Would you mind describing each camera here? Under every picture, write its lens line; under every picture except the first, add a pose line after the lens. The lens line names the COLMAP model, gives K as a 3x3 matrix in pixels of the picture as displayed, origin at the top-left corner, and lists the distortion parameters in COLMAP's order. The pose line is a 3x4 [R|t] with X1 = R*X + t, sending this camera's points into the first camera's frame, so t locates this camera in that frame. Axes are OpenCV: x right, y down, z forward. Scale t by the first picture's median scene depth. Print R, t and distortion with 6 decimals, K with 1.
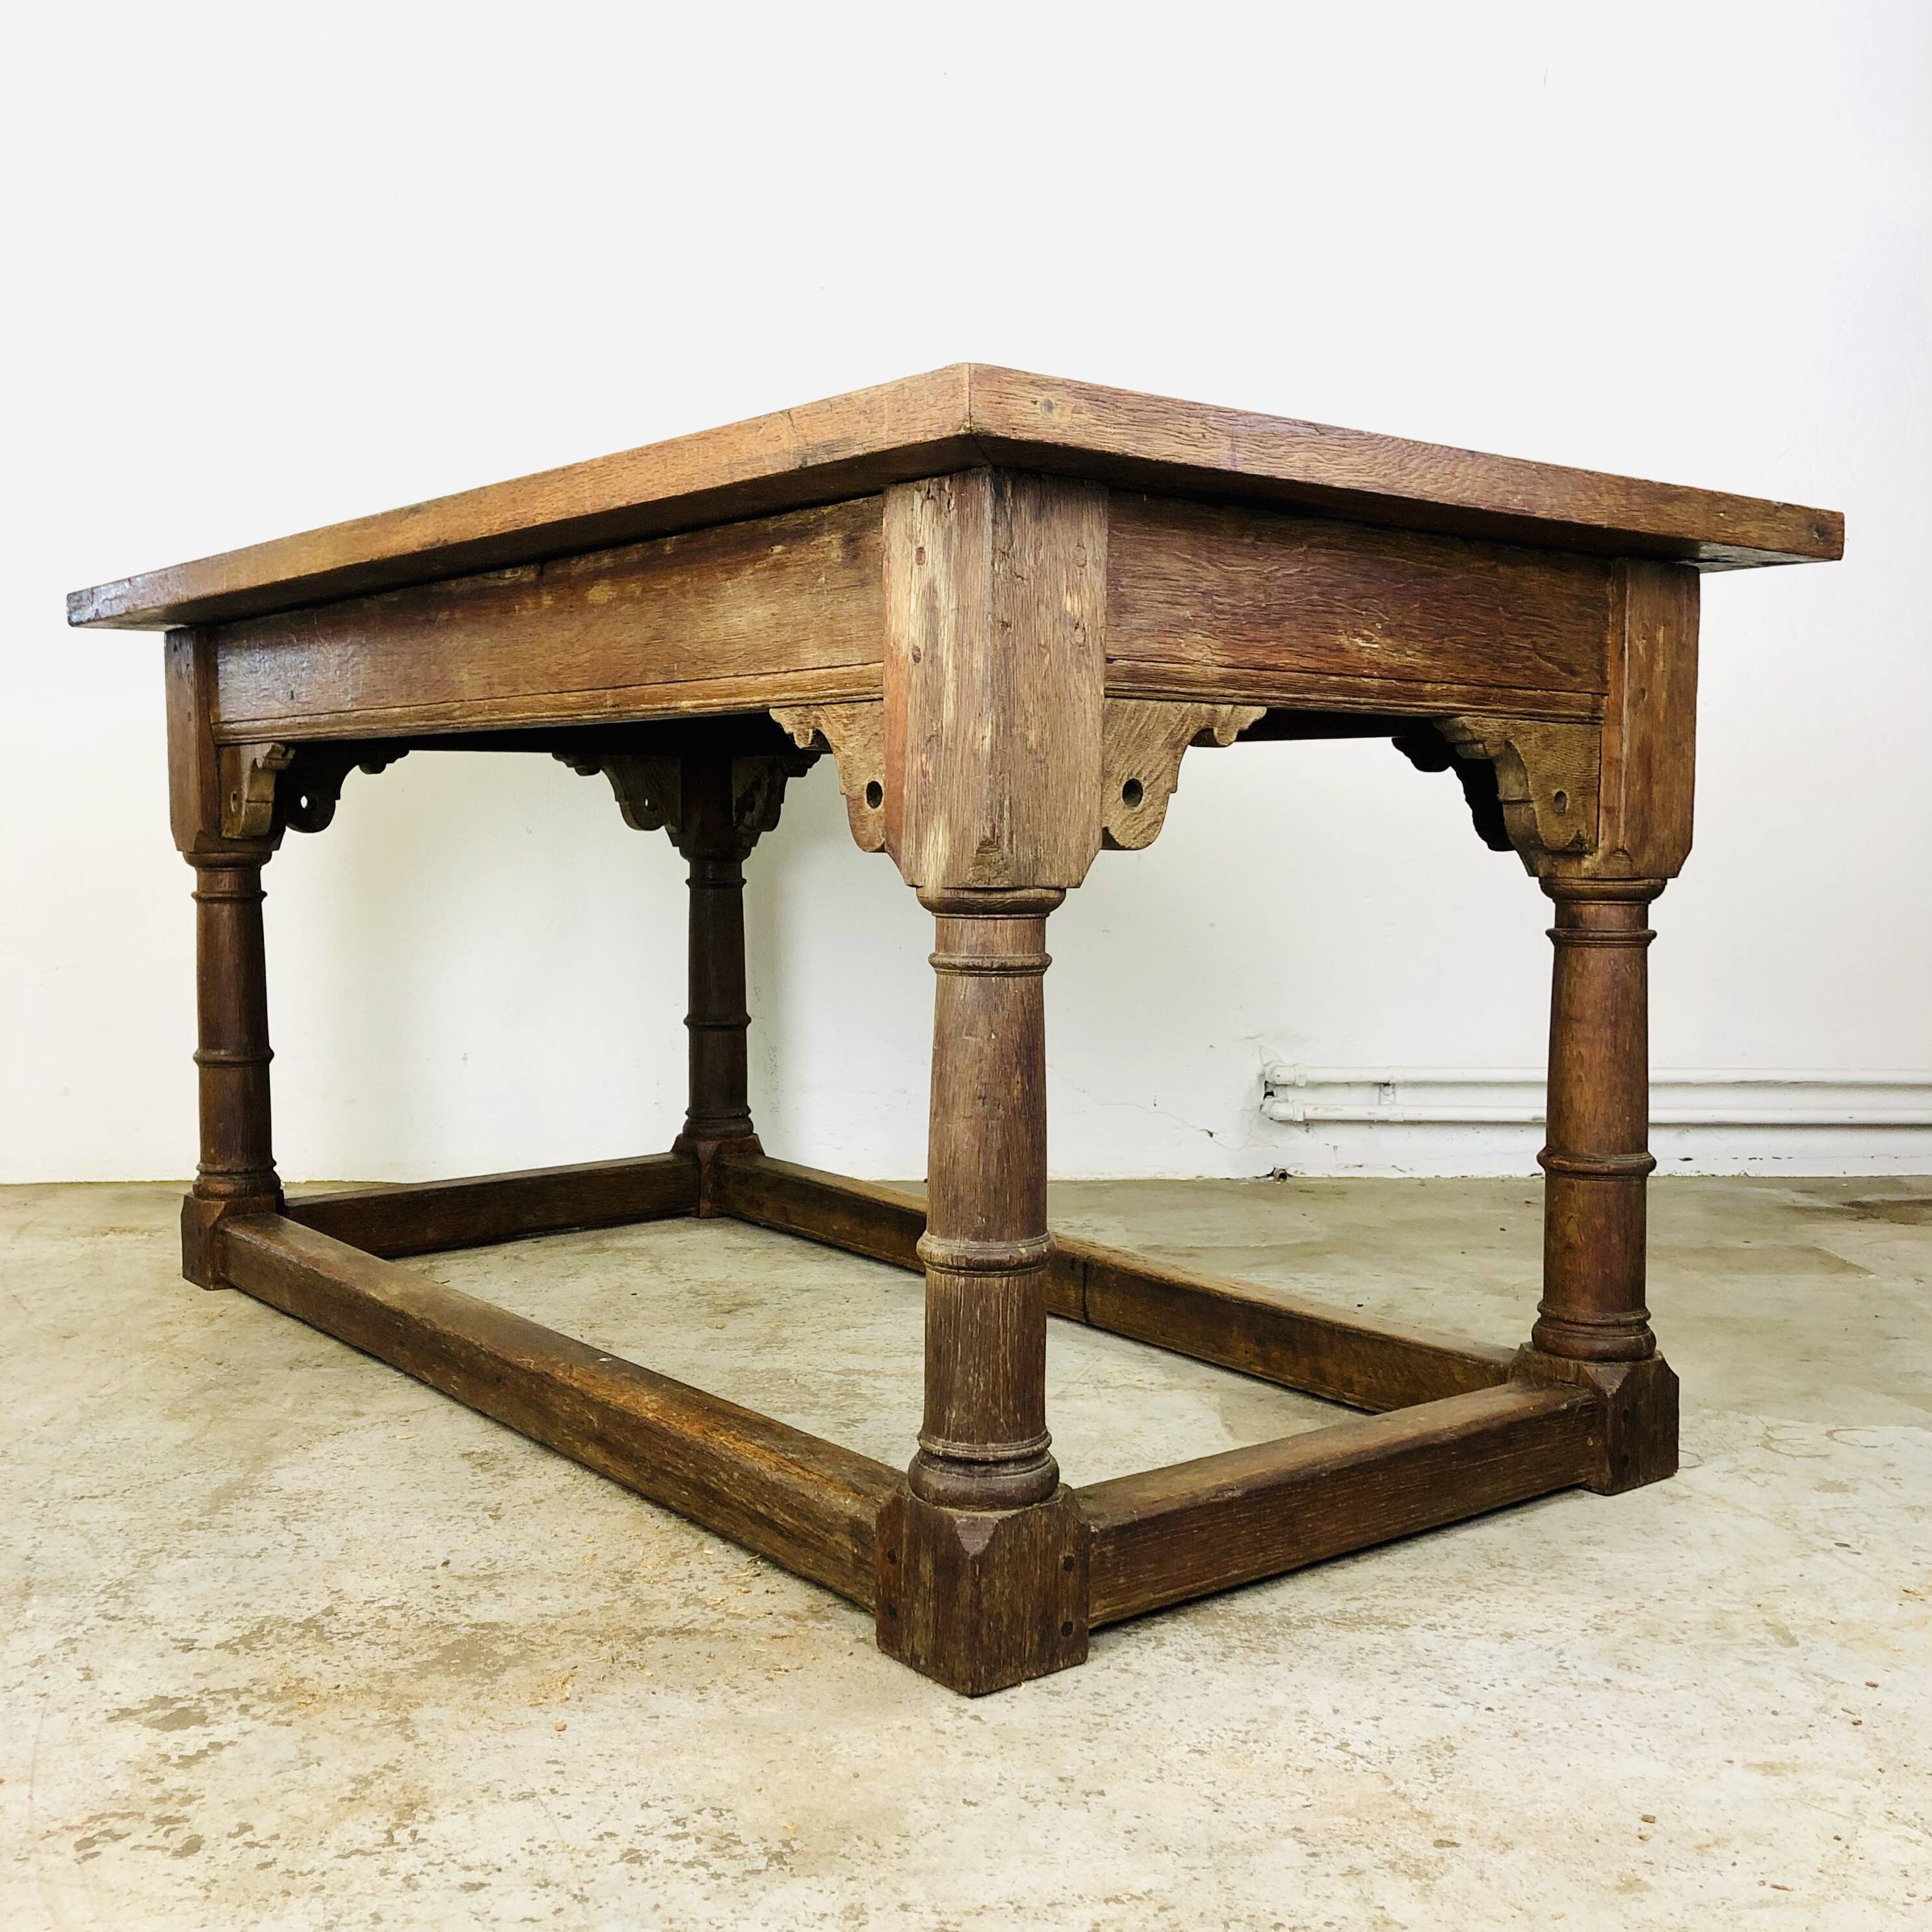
lens RADIAL K [[2257.6, 0, 1083.3], [0, 2257.6, 984.5], [0, 0, 1]] dist [0.012205, 0.000000]
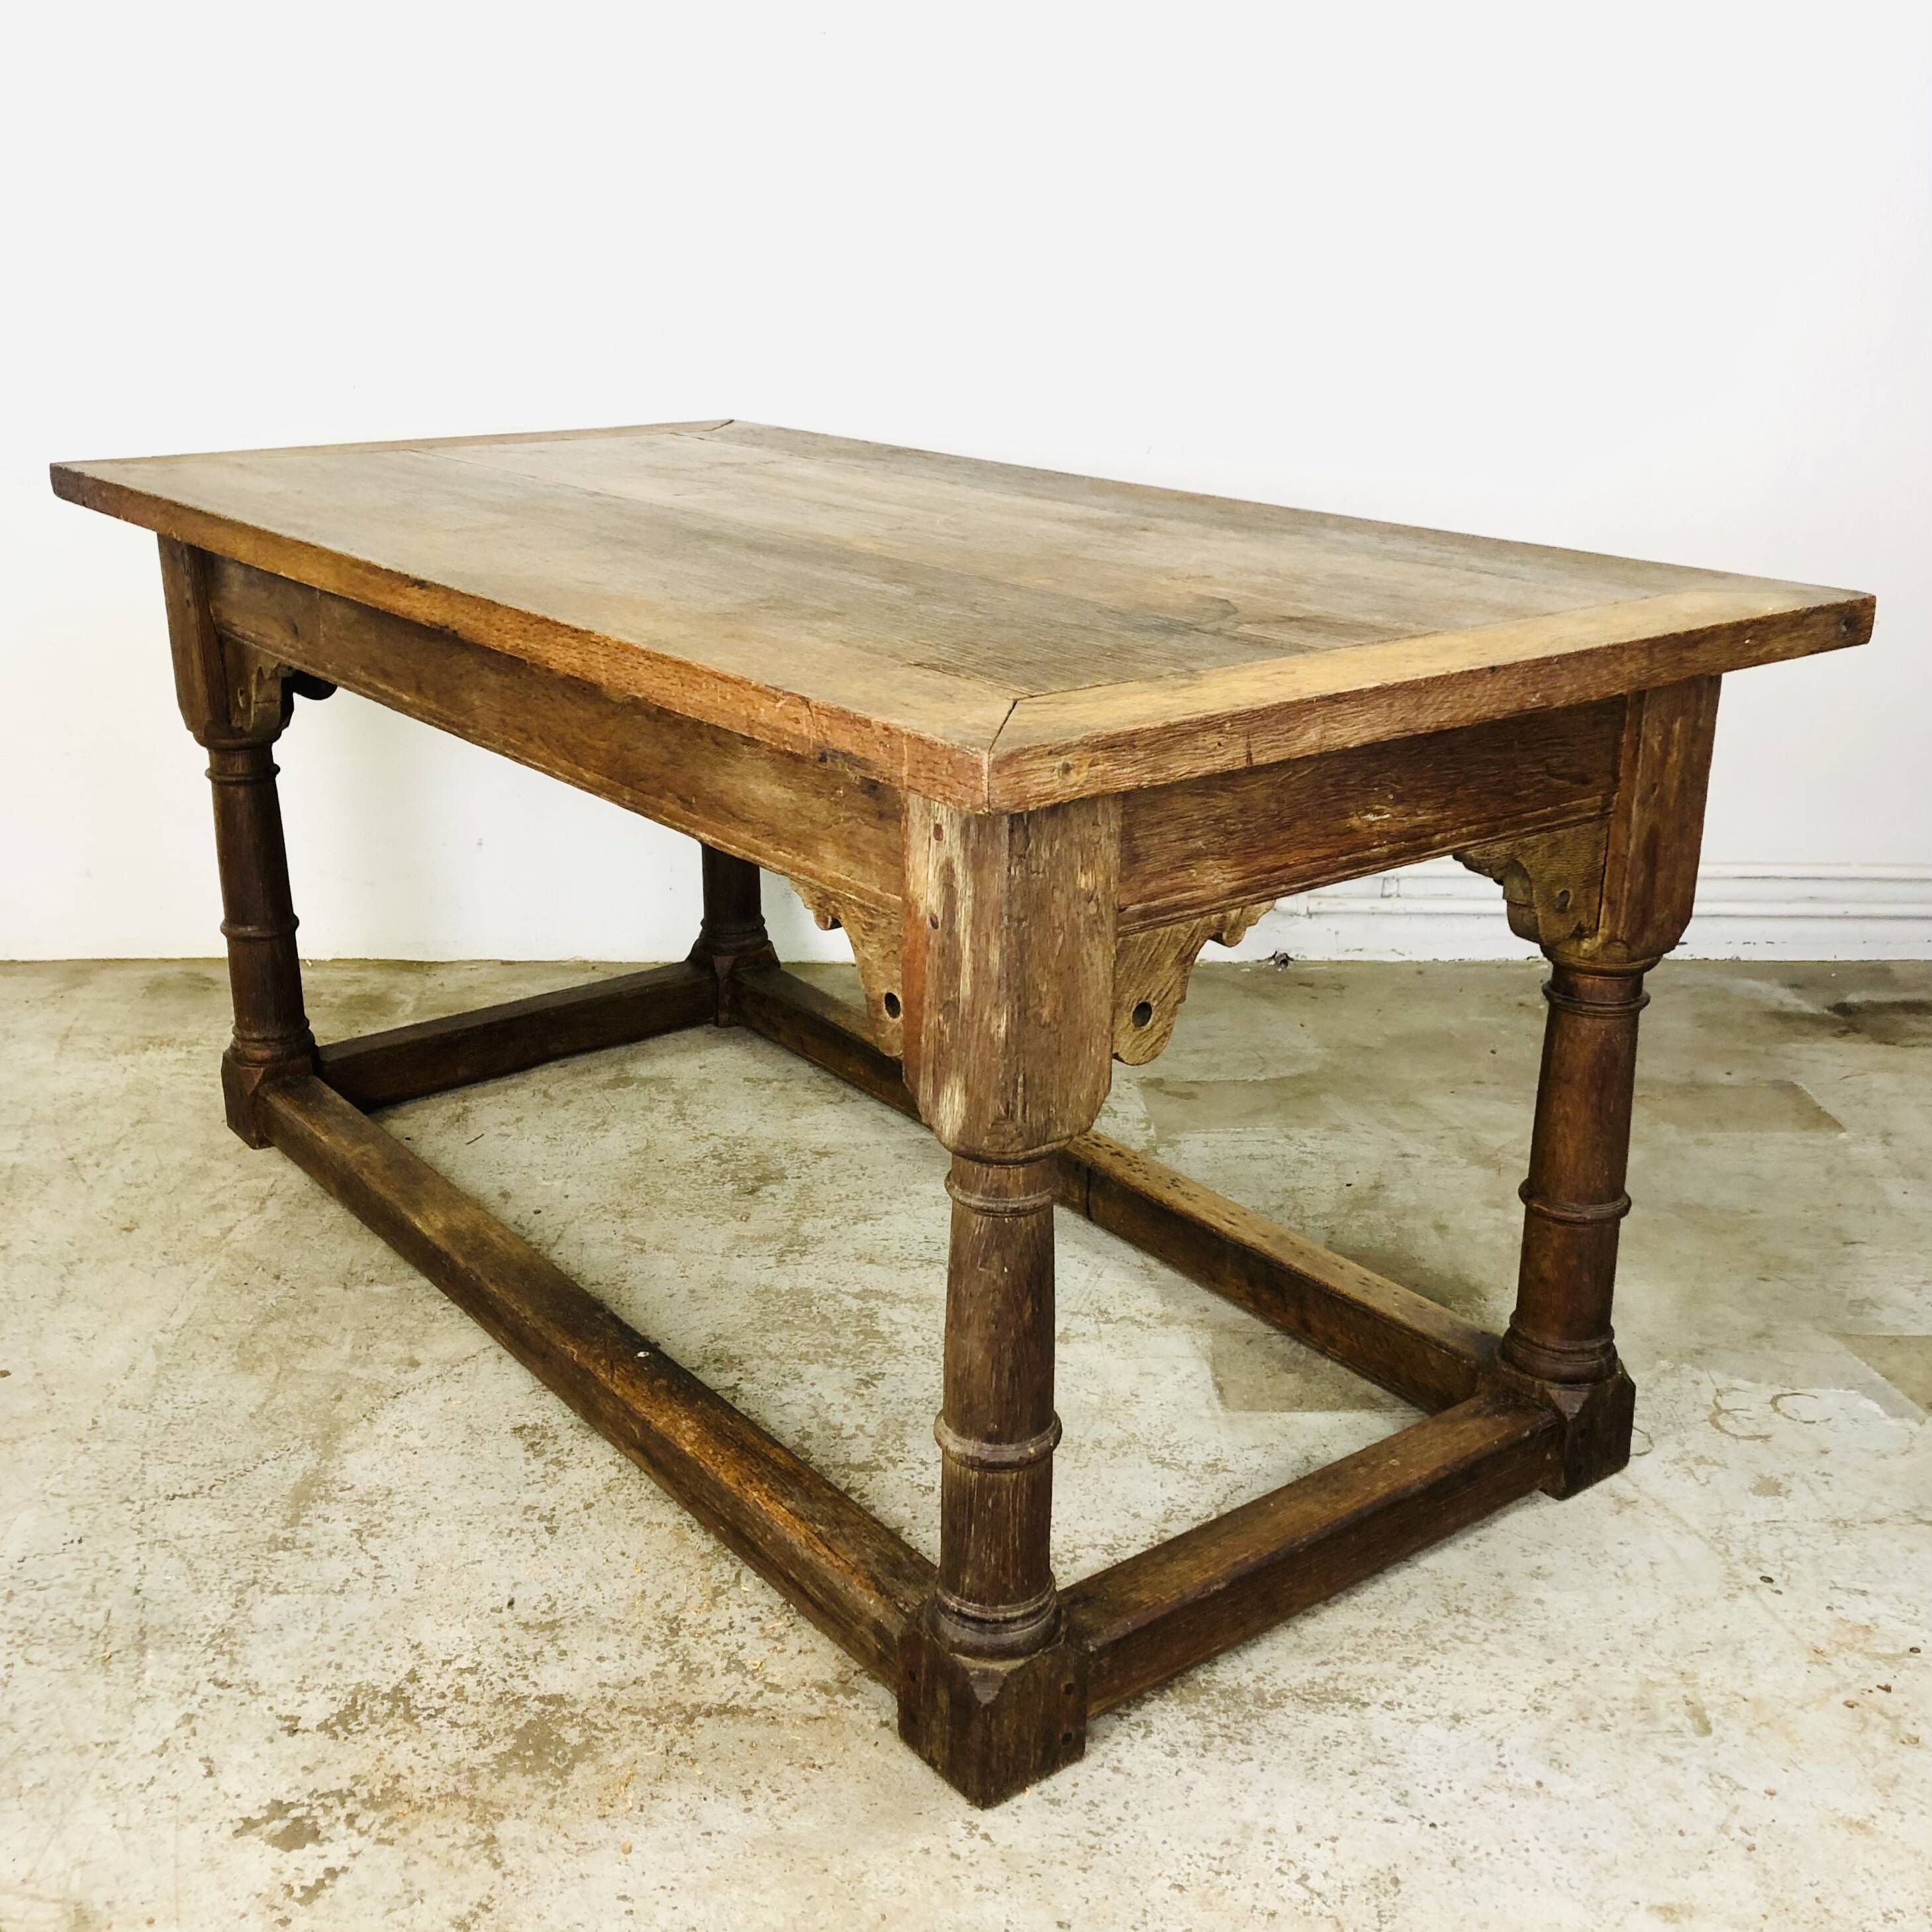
lens RADIAL K [[2301.2, 0, 1083.7], [0, 2301.2, 983.0], [0, 0, 1]] dist [0.014882, 0.000000]
pose [[0.999840, 0.017866, 0.000049, -0.005019], [-0.017224, 0.963196, 0.268247, -0.366111], [0.004745, -0.268205, 0.963350, -0.013354]]
